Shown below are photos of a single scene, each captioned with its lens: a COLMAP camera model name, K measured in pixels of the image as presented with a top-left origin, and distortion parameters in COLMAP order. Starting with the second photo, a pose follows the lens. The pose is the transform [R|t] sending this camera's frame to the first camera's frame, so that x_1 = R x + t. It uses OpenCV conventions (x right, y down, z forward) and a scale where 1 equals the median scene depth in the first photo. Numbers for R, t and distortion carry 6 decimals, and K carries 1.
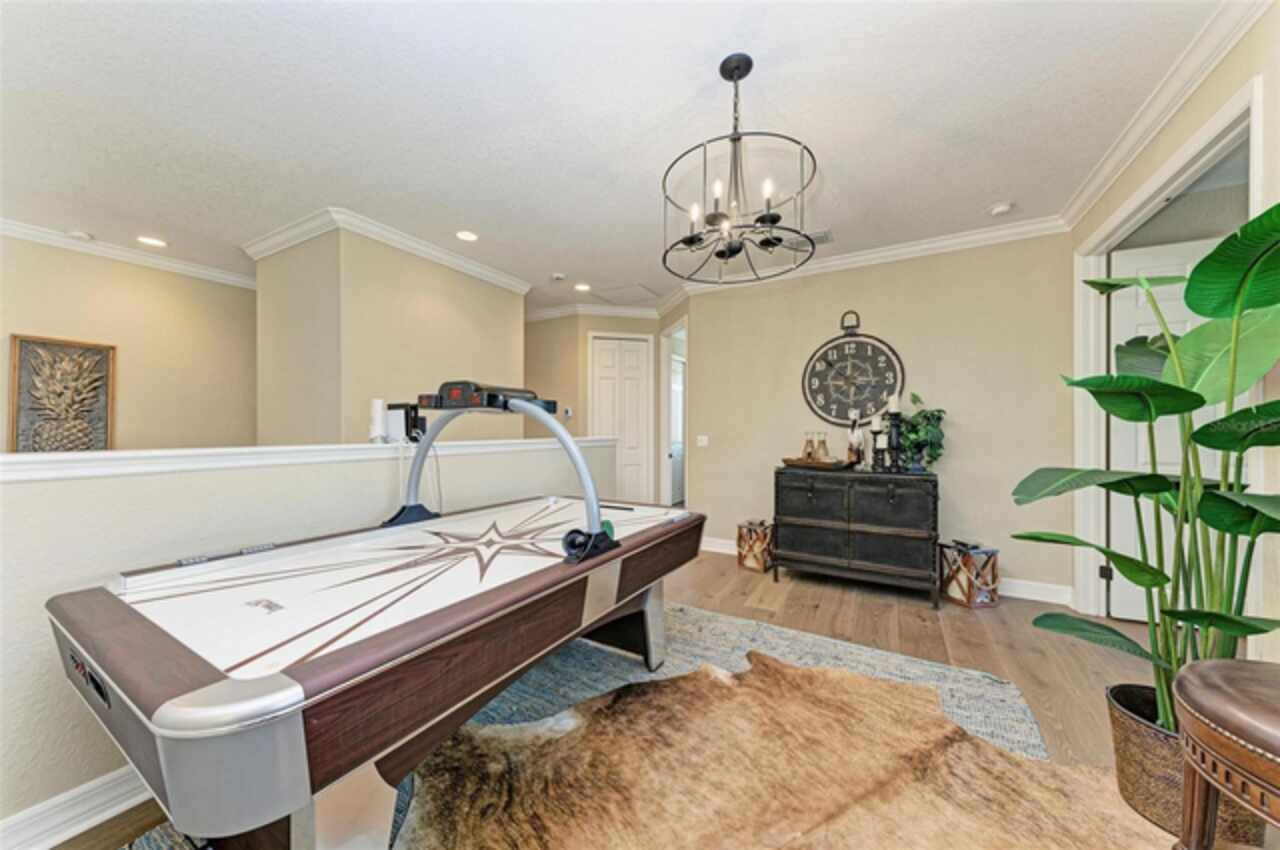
lens RADIAL K [[444.1, 0, 640.7], [0, 444.1, 425.9], [0, 0, 1]] dist [0.000004, 0.000000]
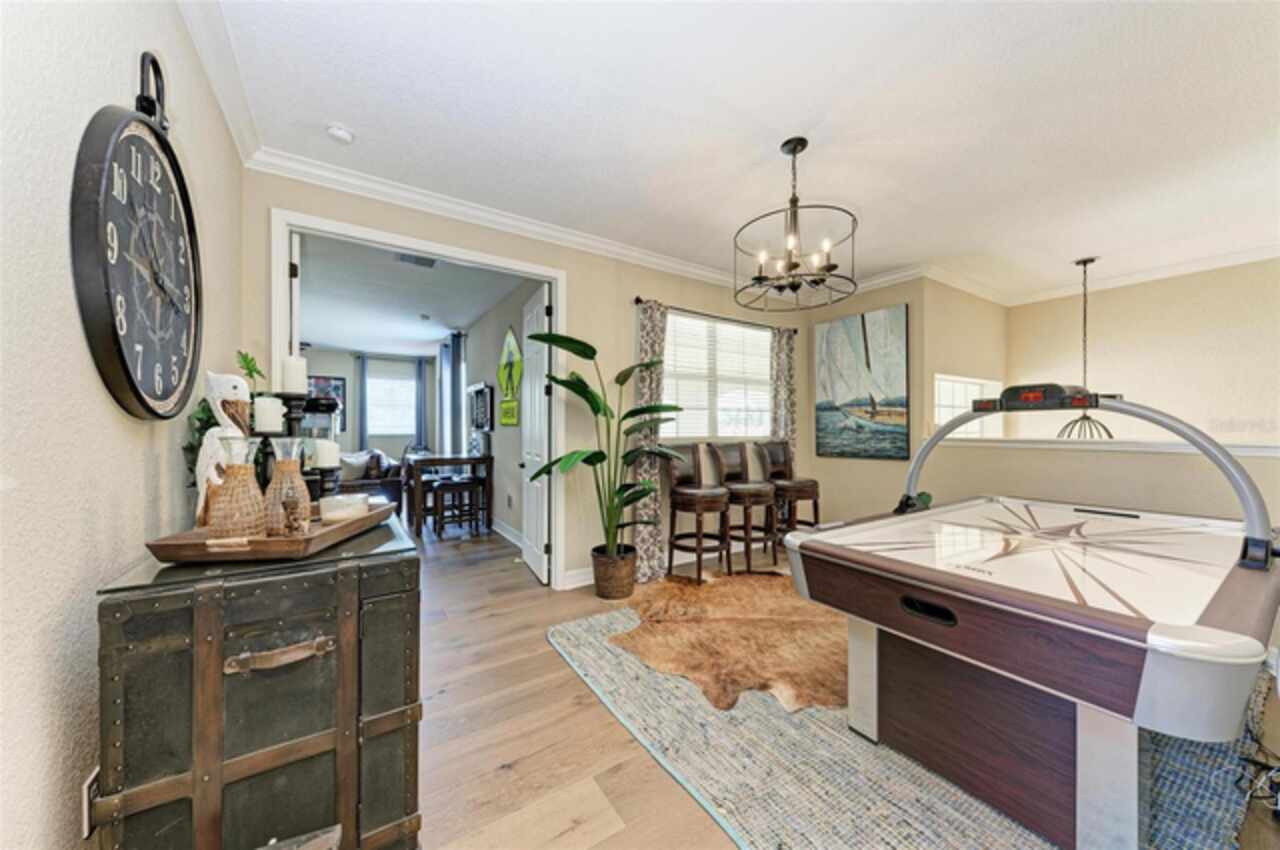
lens RADIAL K [[456.5, 0, 642.3], [0, 456.5, 428.3], [0, 0, 1]] dist [-0.000003, -0.000010]
pose [[-0.896714, 0.000327, 0.442610, 0.021131], [-0.000817, 0.999997, -0.002394, 0.014041], [-0.442609, -0.002508, -0.896711, 2.128557]]
